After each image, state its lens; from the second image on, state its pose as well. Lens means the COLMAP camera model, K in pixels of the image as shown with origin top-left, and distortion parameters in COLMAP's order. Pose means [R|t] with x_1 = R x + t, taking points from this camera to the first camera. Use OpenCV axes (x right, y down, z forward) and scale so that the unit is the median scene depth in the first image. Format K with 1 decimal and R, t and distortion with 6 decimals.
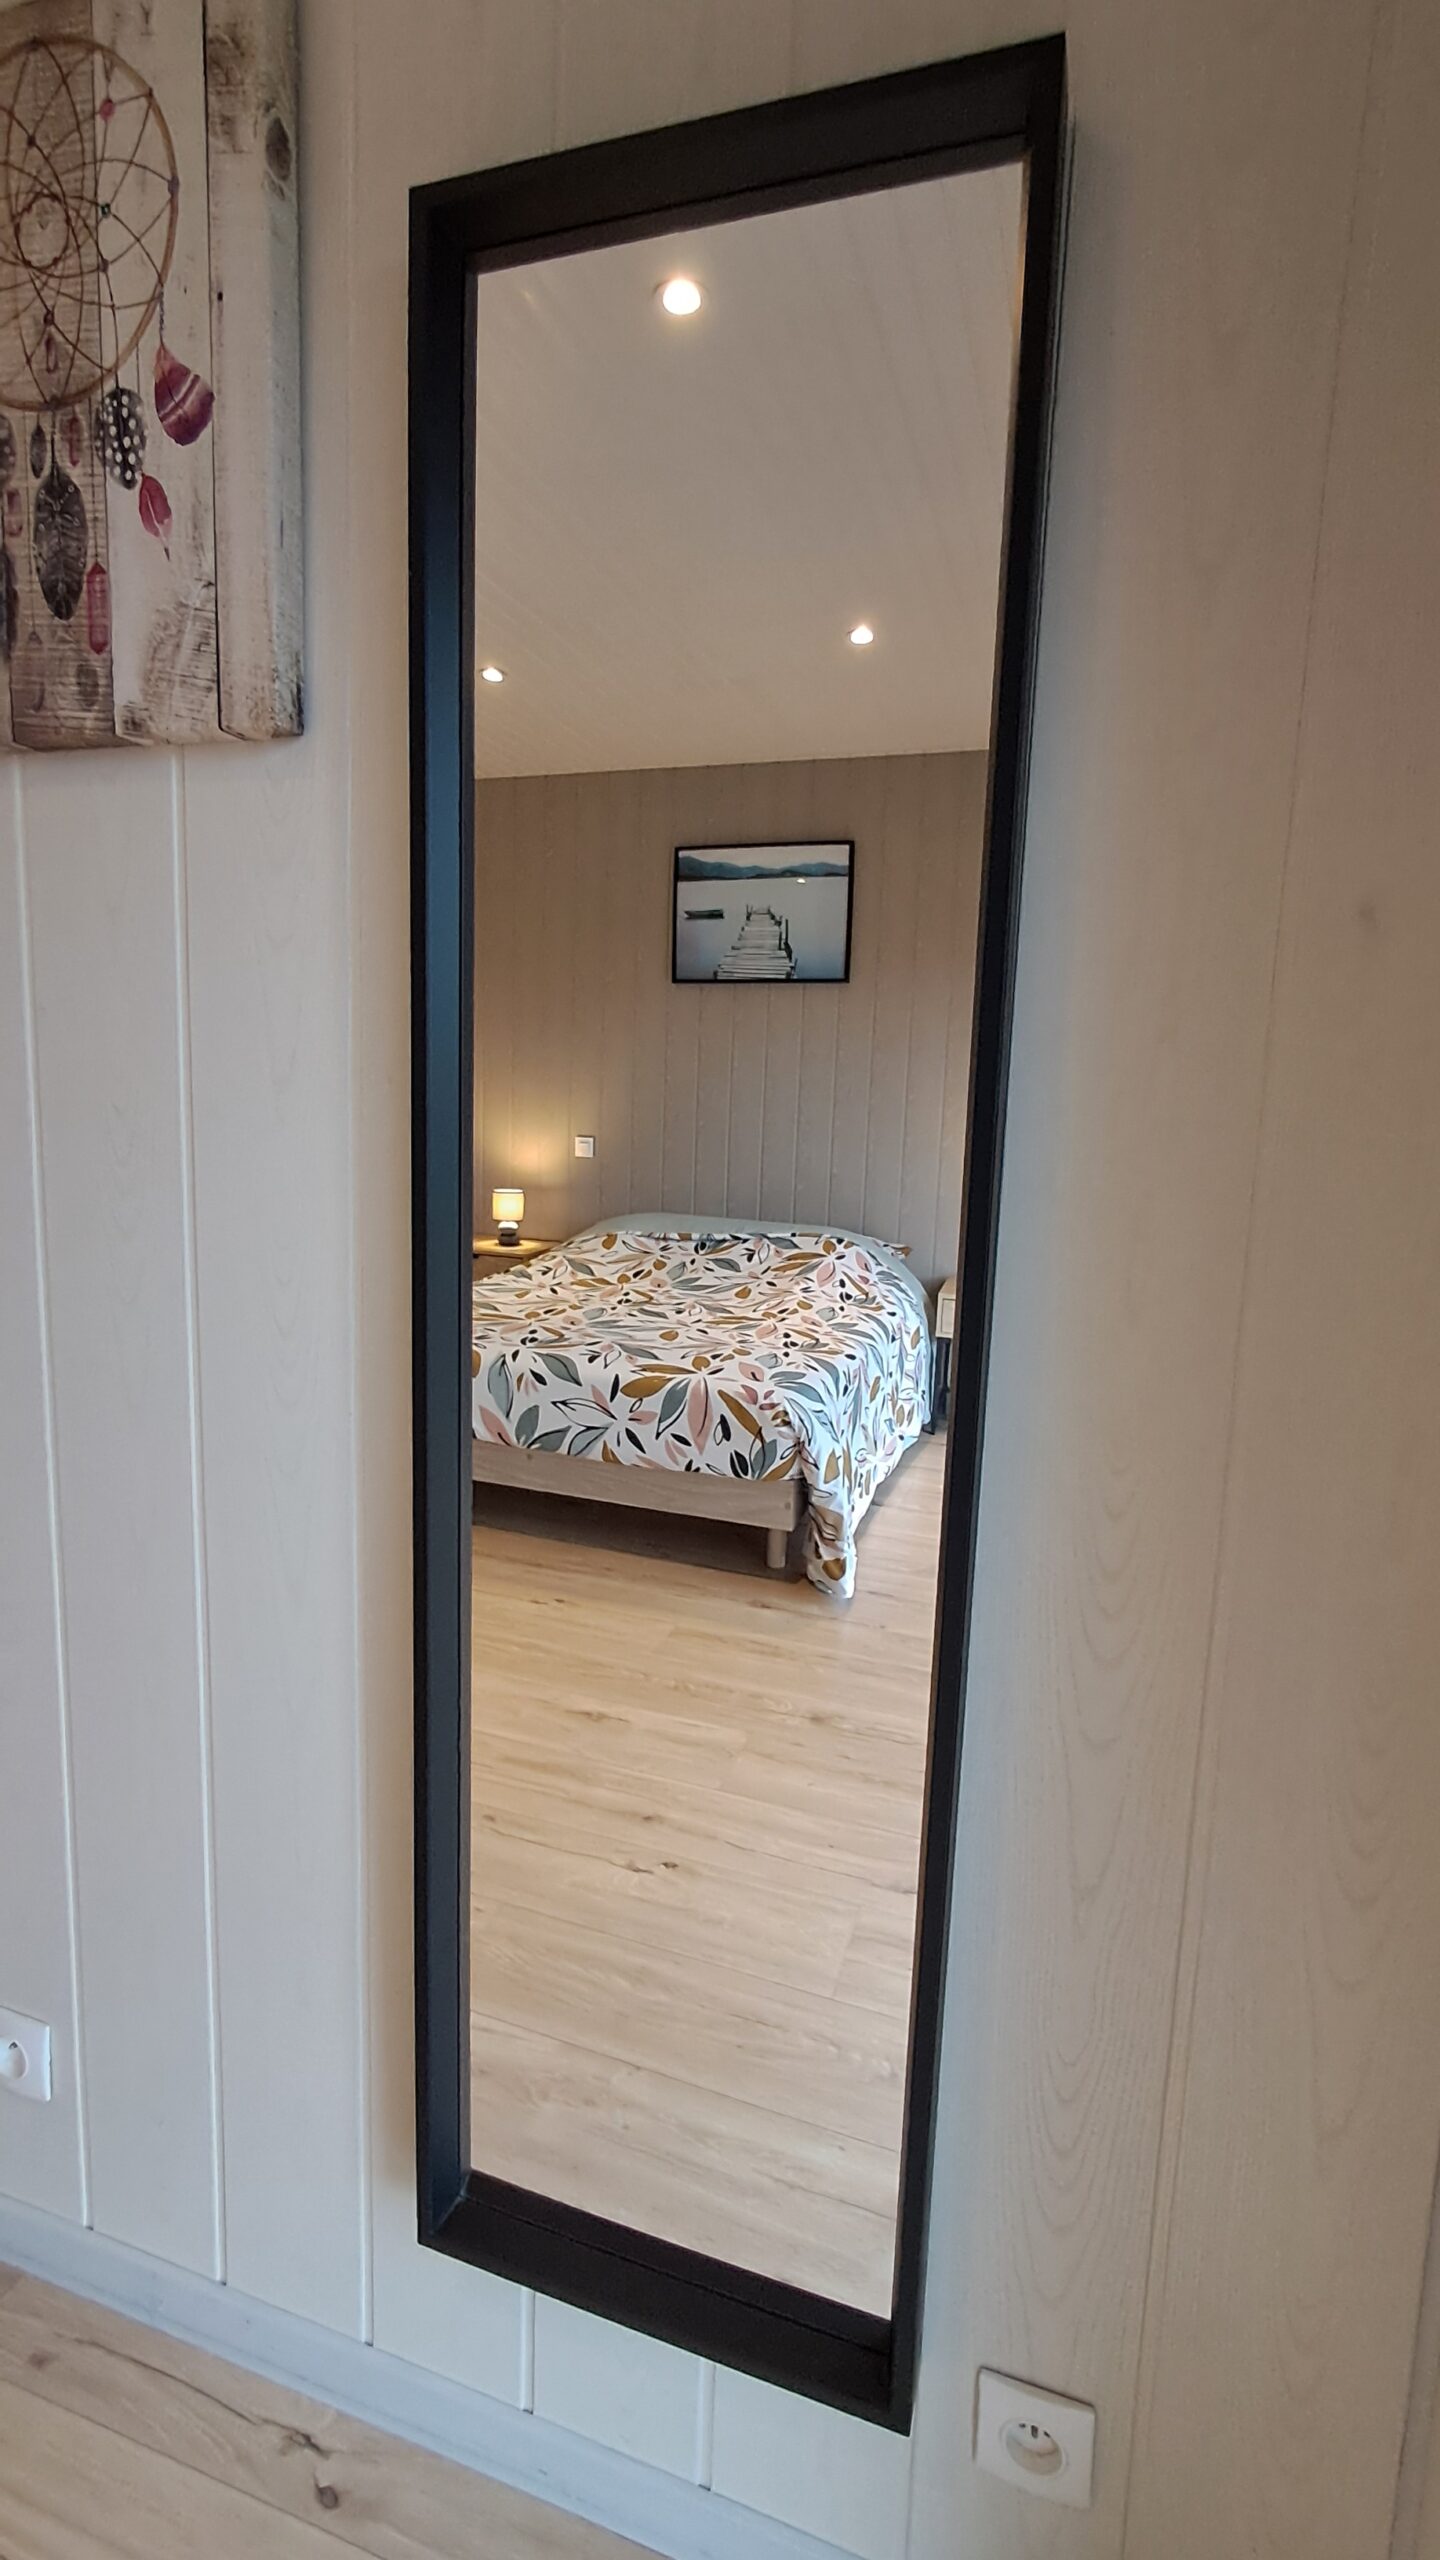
lens RADIAL K [[1166.1, 0, 721.2], [0, 1166.1, 1227.9], [0, 0, 1]] dist [-0.004045, 0.006276]
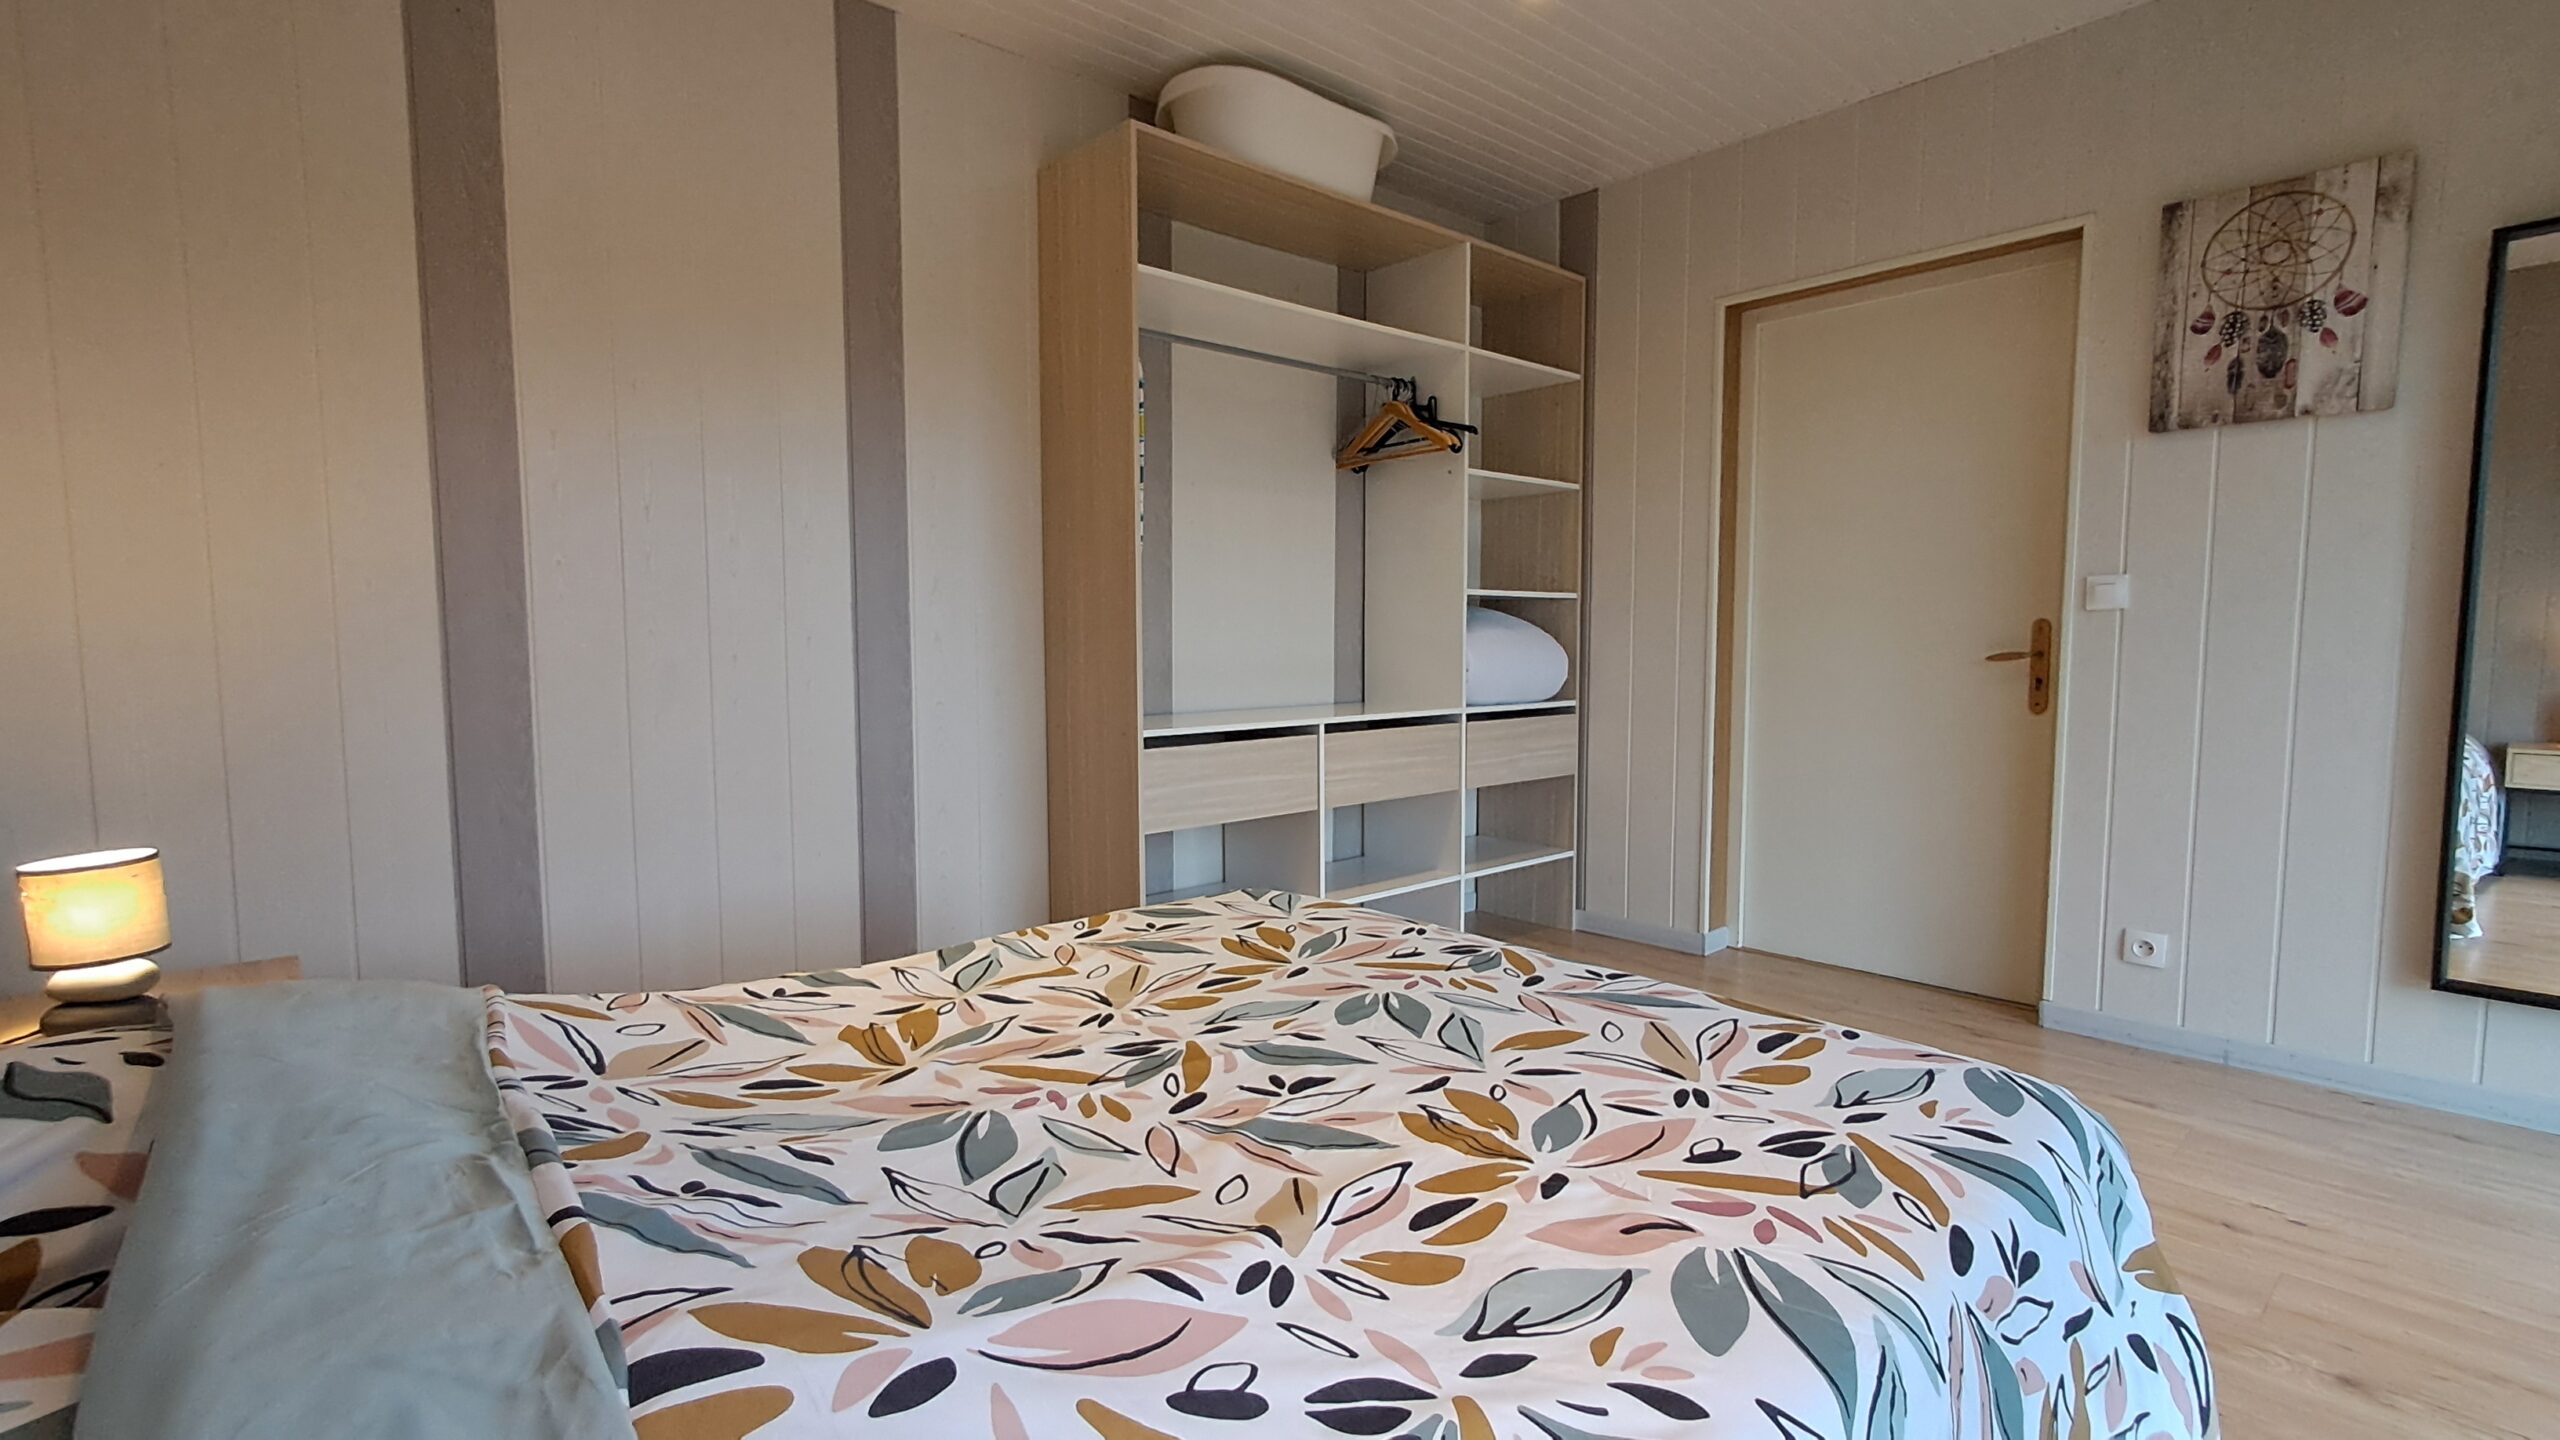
lens RADIAL K [[1166.1, 0, 1269.2], [0, 1166.1, 722.3], [0, 0, 1]] dist [-0.004045, 0.006276]
pose [[0.867918, 0.003843, -0.496692, -1.314787], [-0.036161, 0.997805, -0.055467, 0.580445], [0.495389, 0.066102, 0.866153, -2.718197]]
